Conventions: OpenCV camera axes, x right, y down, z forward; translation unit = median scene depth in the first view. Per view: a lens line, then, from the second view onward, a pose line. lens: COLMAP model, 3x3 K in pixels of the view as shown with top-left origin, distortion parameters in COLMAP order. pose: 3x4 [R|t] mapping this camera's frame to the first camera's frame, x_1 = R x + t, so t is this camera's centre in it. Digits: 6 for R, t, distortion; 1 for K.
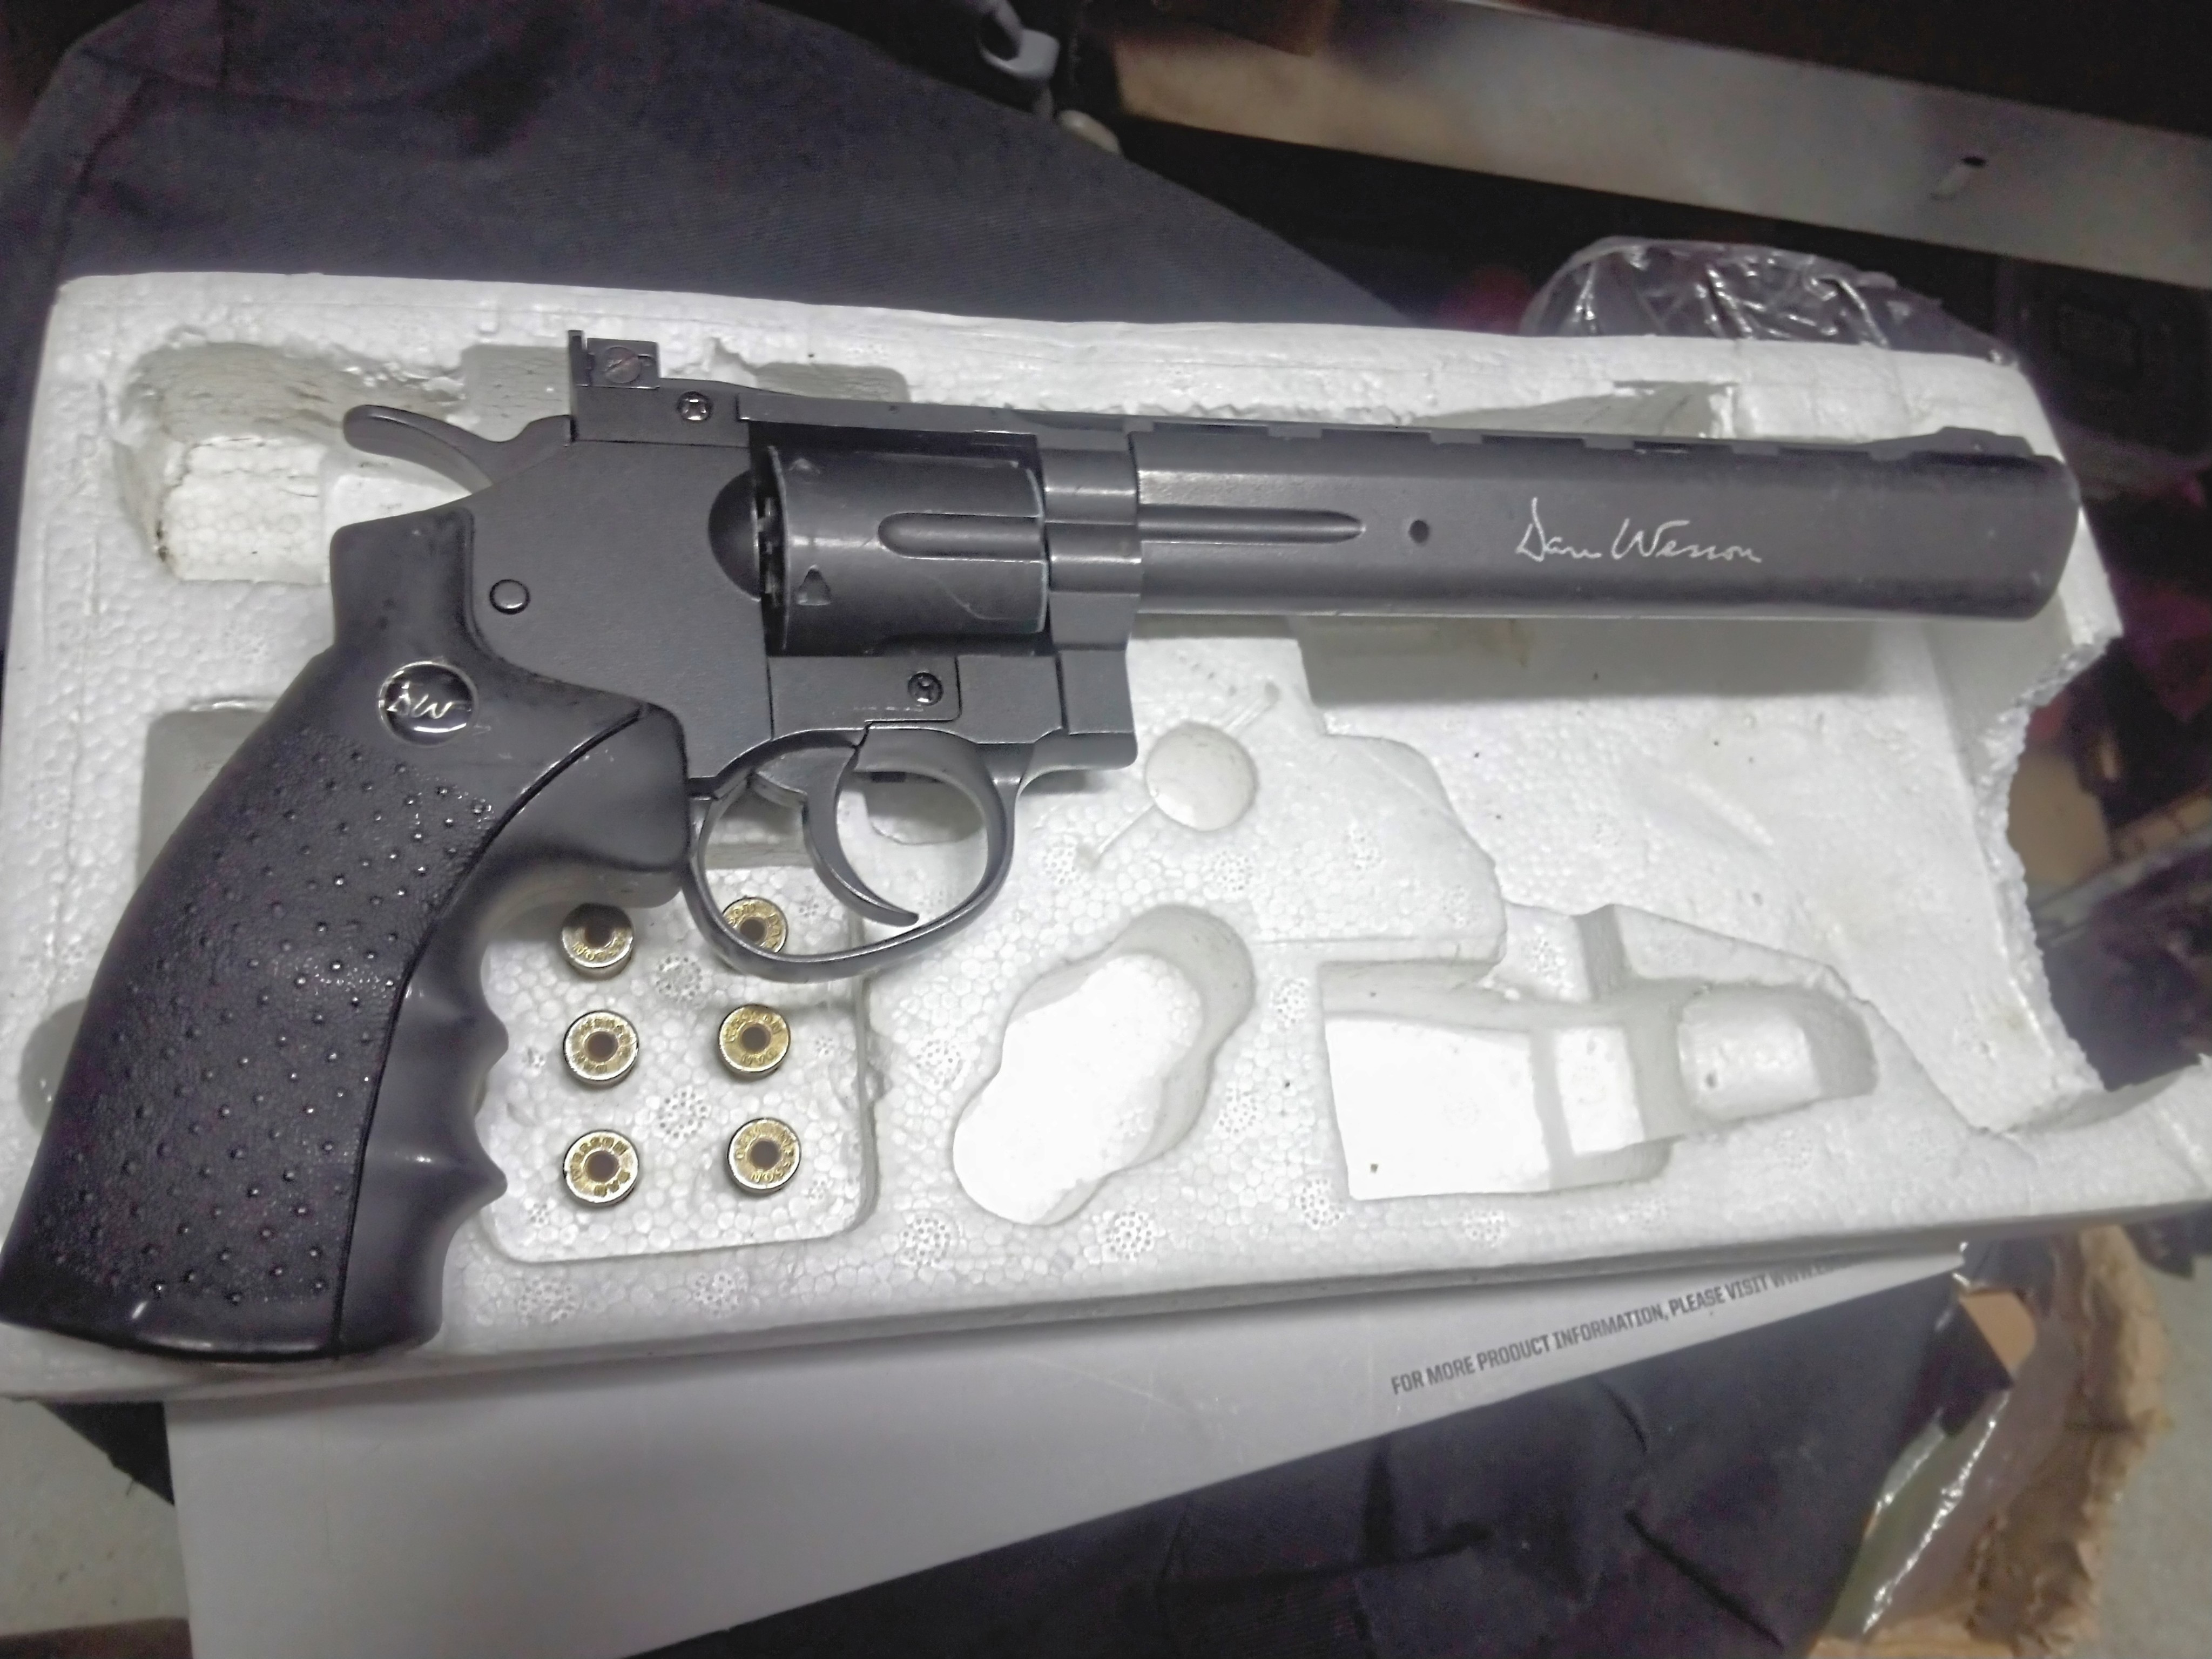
lens RADIAL K [[1736.6, 0, 1106.0], [0, 1736.6, 829.5], [0, 0, 1]] dist [0.003542, -0.169069]
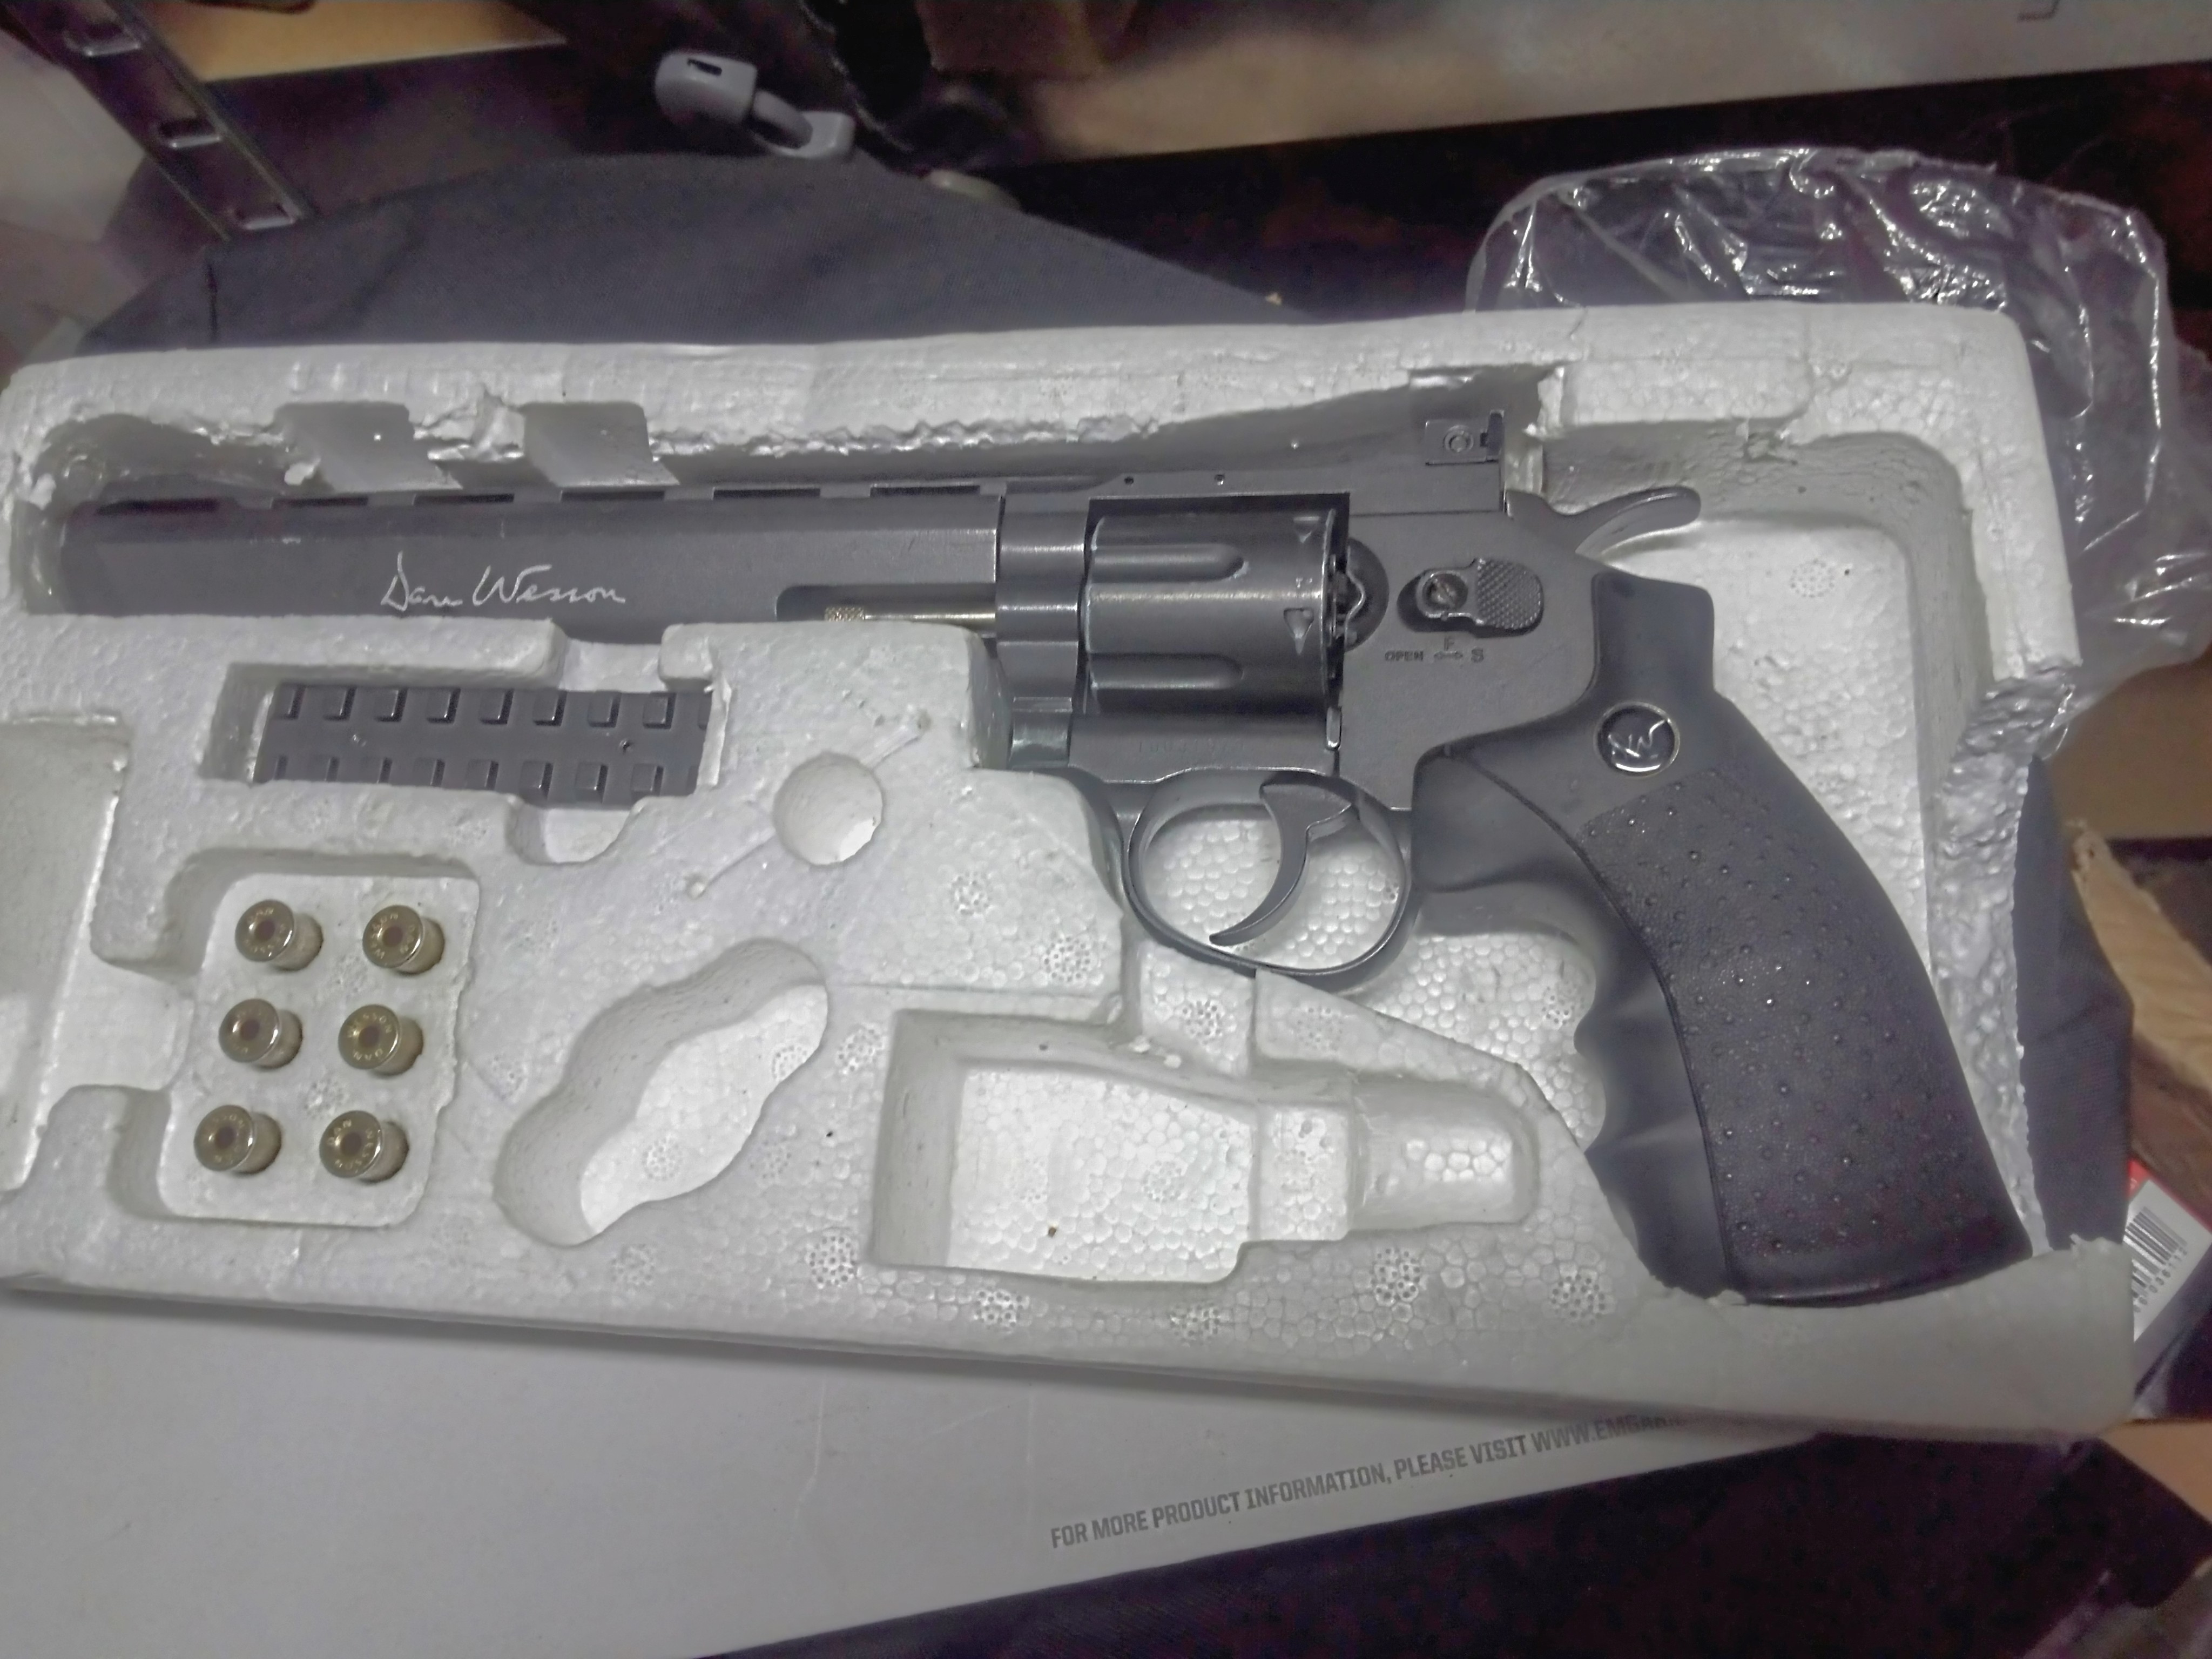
lens RADIAL K [[1736.6, 0, 1106.0], [0, 1736.6, 829.5], [0, 0, 1]] dist [0.003542, -0.169069]
pose [[0.929256, 0.042174, -0.367020, 0.555906], [-0.041055, 0.999098, 0.010858, -0.035901], [0.367147, 0.004979, 0.930150, 0.152458]]
